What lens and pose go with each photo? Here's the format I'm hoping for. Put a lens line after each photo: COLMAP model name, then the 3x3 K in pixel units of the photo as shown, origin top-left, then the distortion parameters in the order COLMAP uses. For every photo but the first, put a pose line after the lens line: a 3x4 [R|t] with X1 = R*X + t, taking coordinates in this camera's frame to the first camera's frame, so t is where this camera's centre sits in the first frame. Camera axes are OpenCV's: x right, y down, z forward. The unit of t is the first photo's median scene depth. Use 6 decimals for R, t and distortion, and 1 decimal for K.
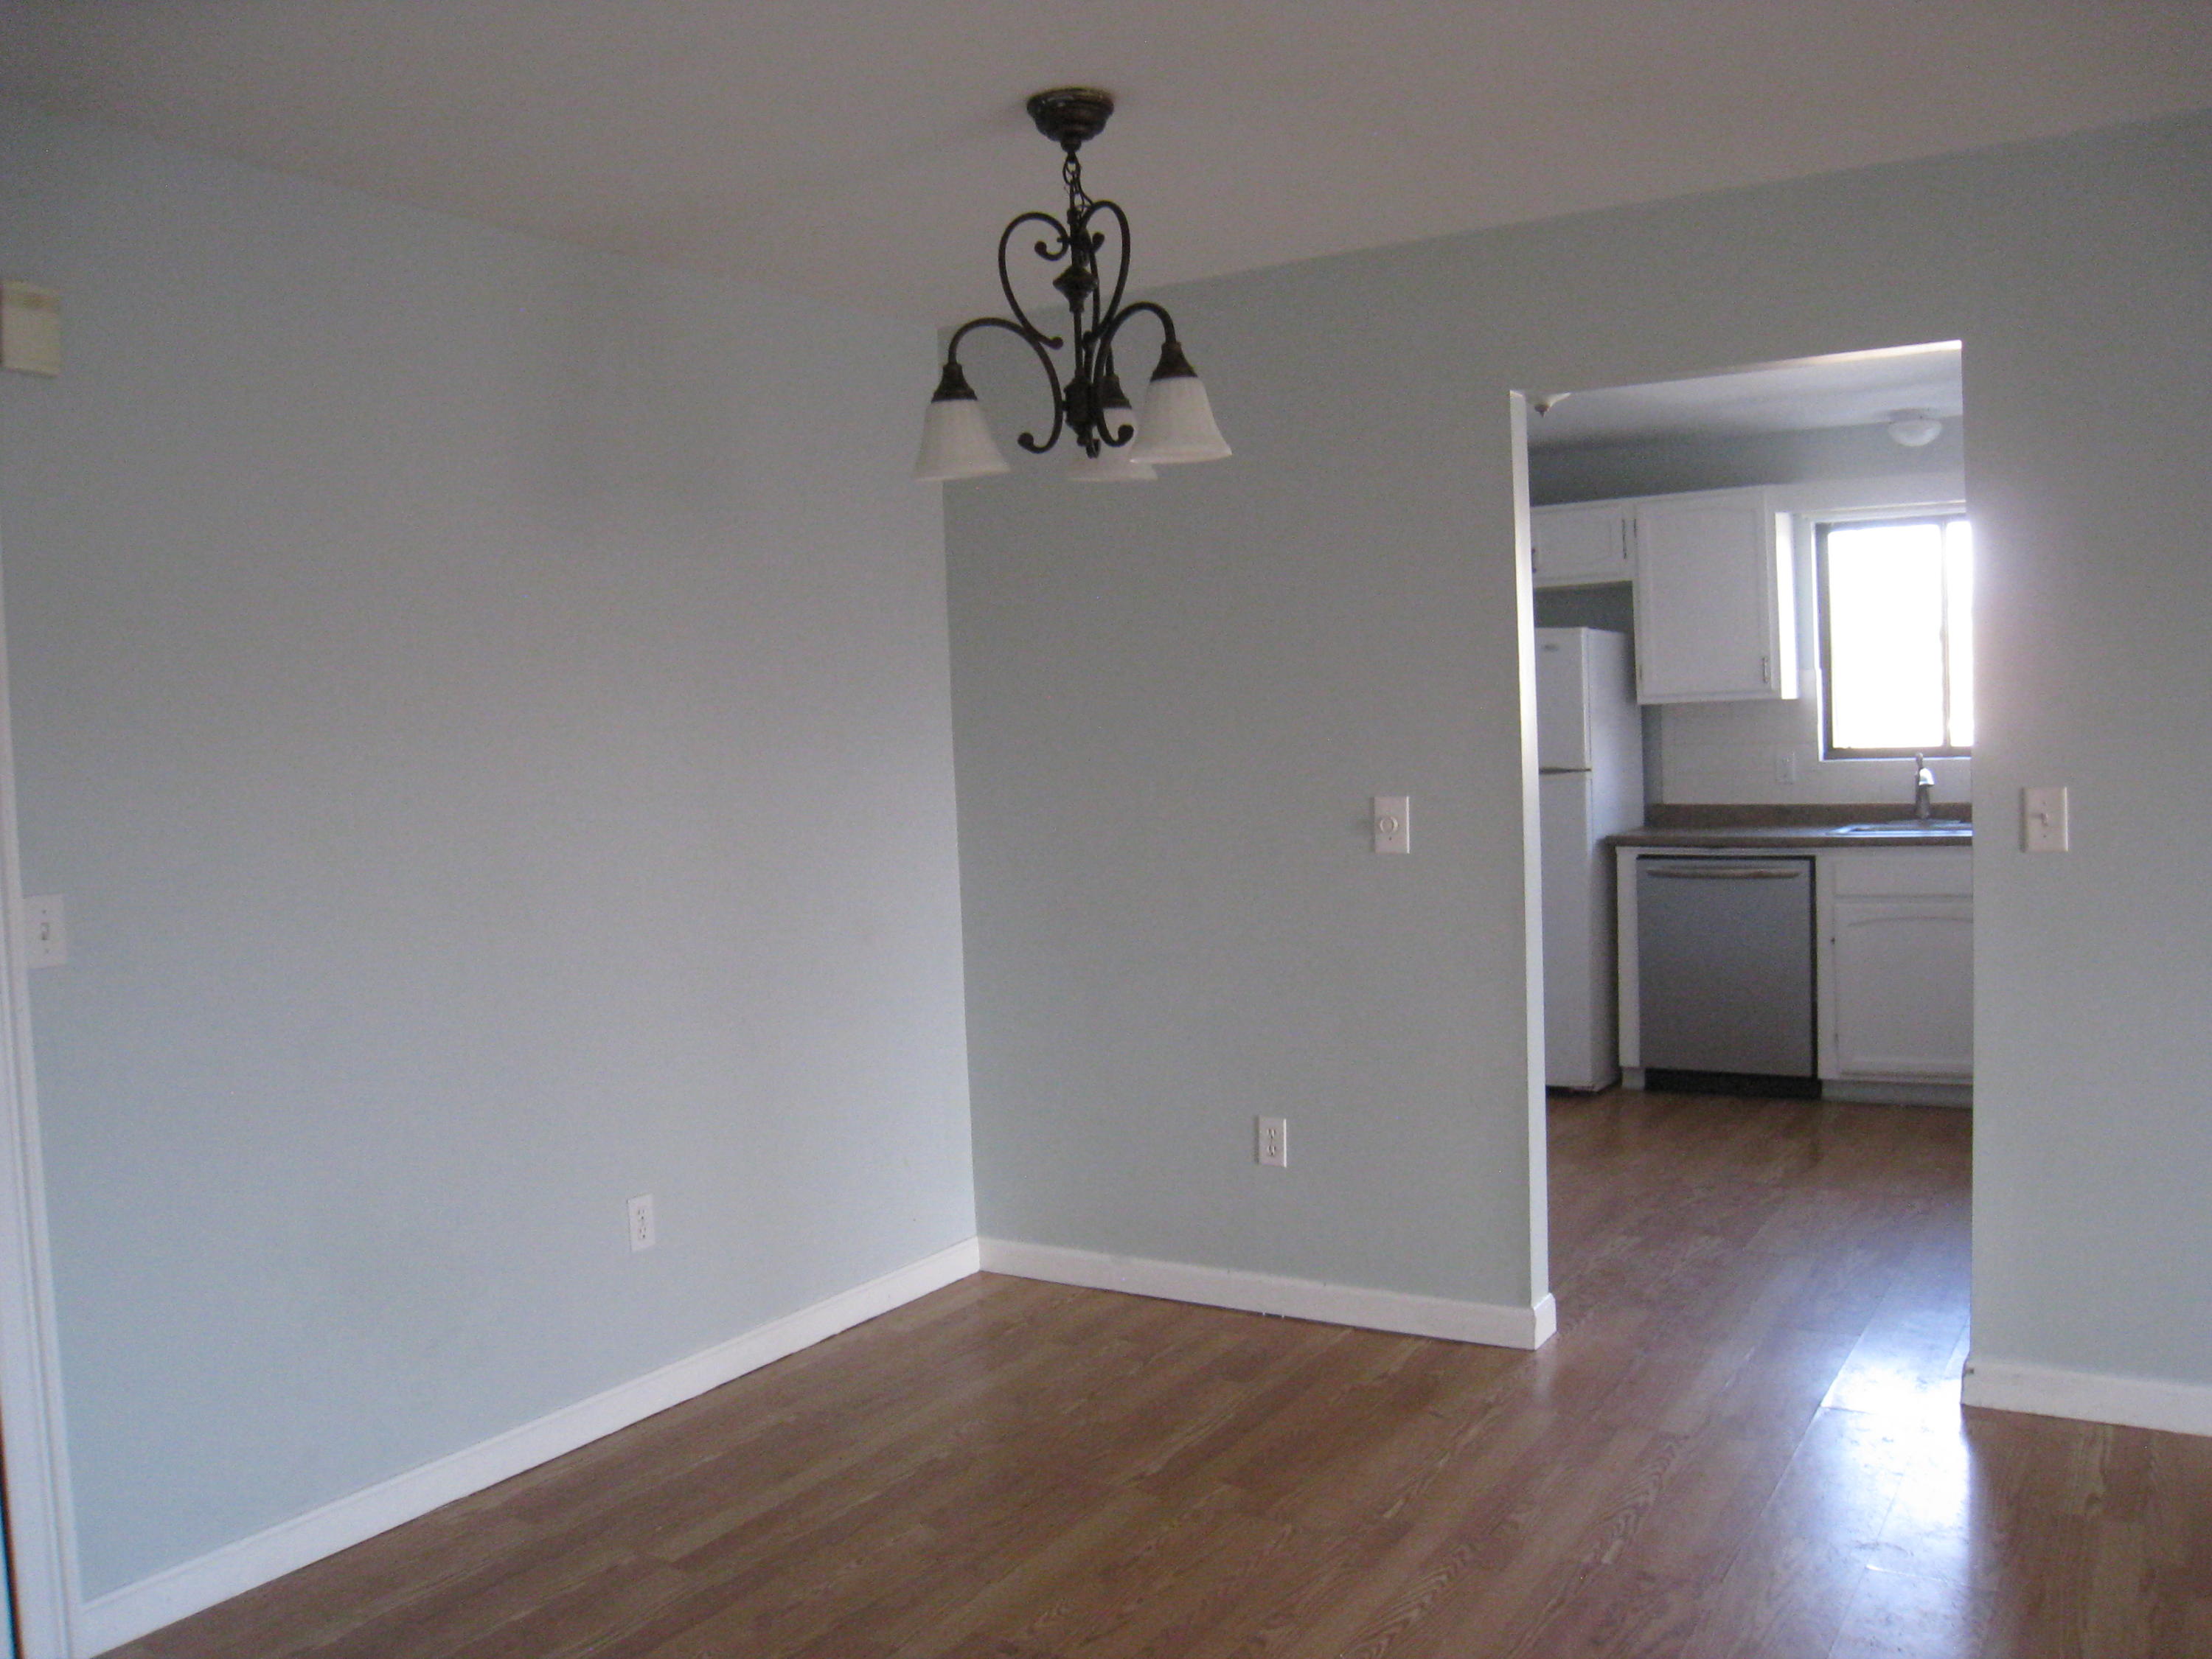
lens RADIAL K [[1814.0, 0, 1106.0], [0, 1814.0, 829.5], [0, 0, 1]] dist [-0.130125, 0.003192]
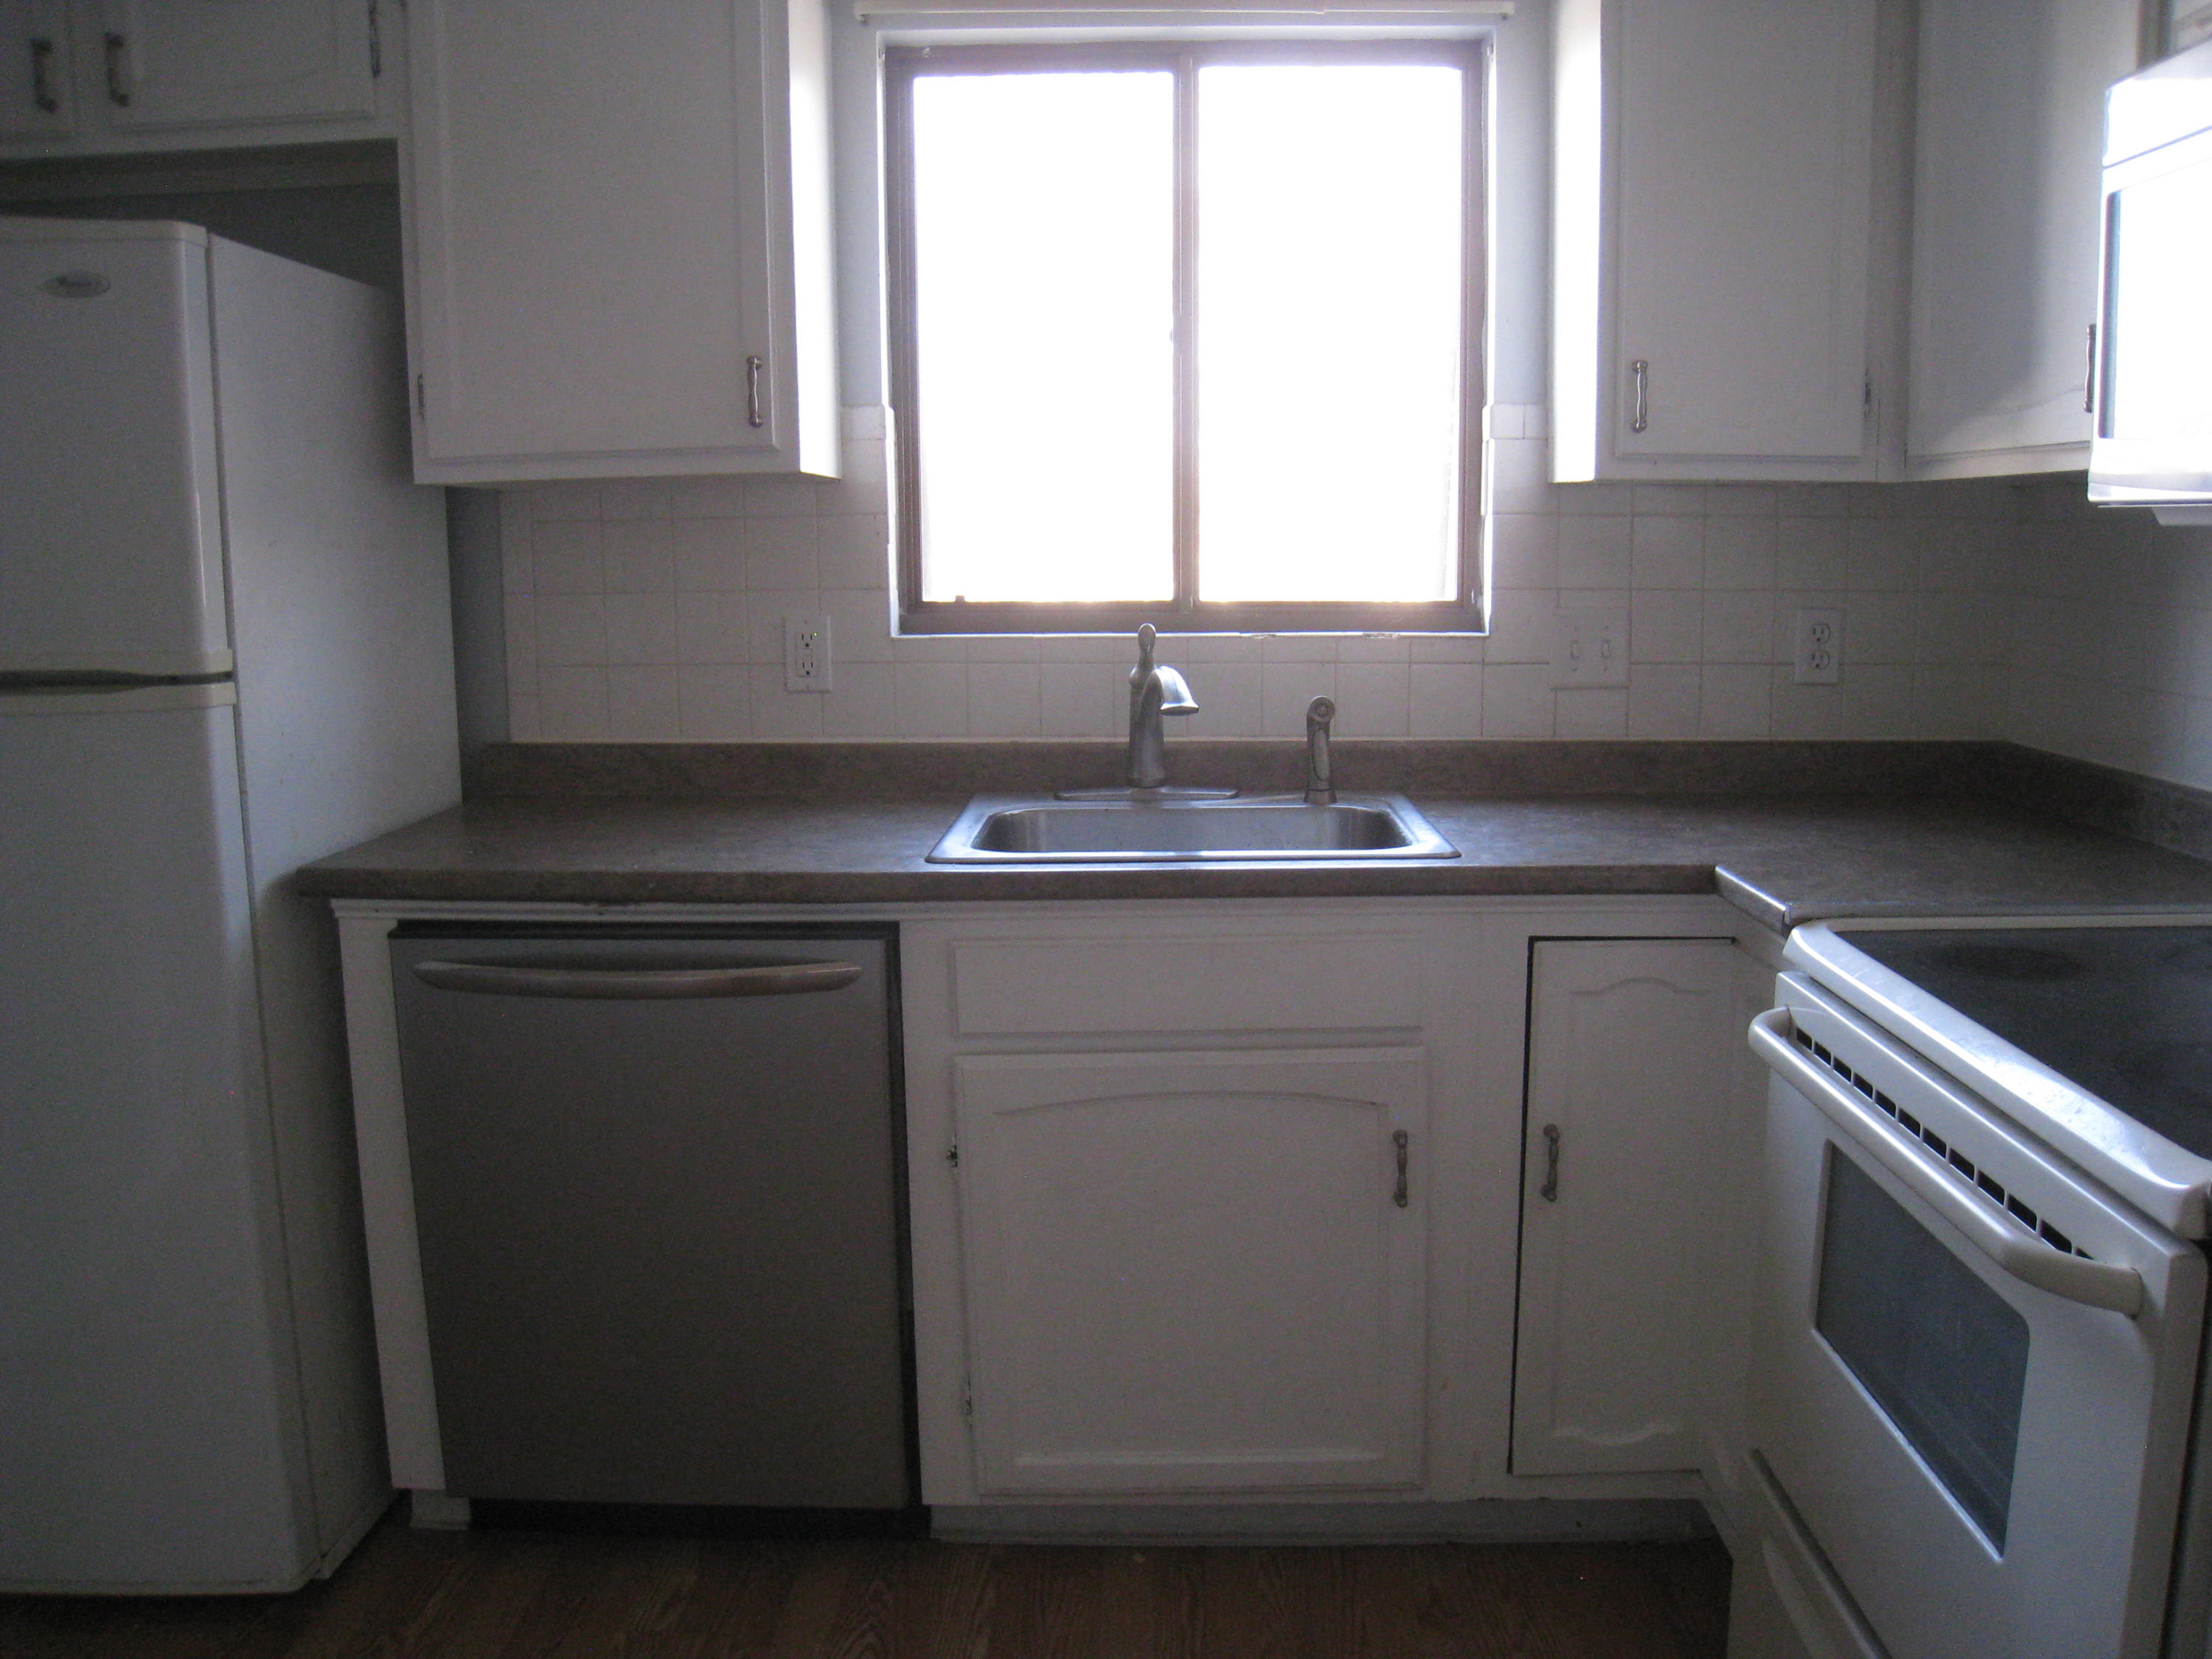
lens RADIAL K [[1814.0, 0, 1106.0], [0, 1814.0, 829.5], [0, 0, 1]] dist [-0.130125, 0.003192]
pose [[0.863997, -0.050718, 0.500937, 0.241348], [0.004306, 0.995622, 0.093375, -0.033783], [-0.503479, -0.078519, 0.860432, 0.633198]]
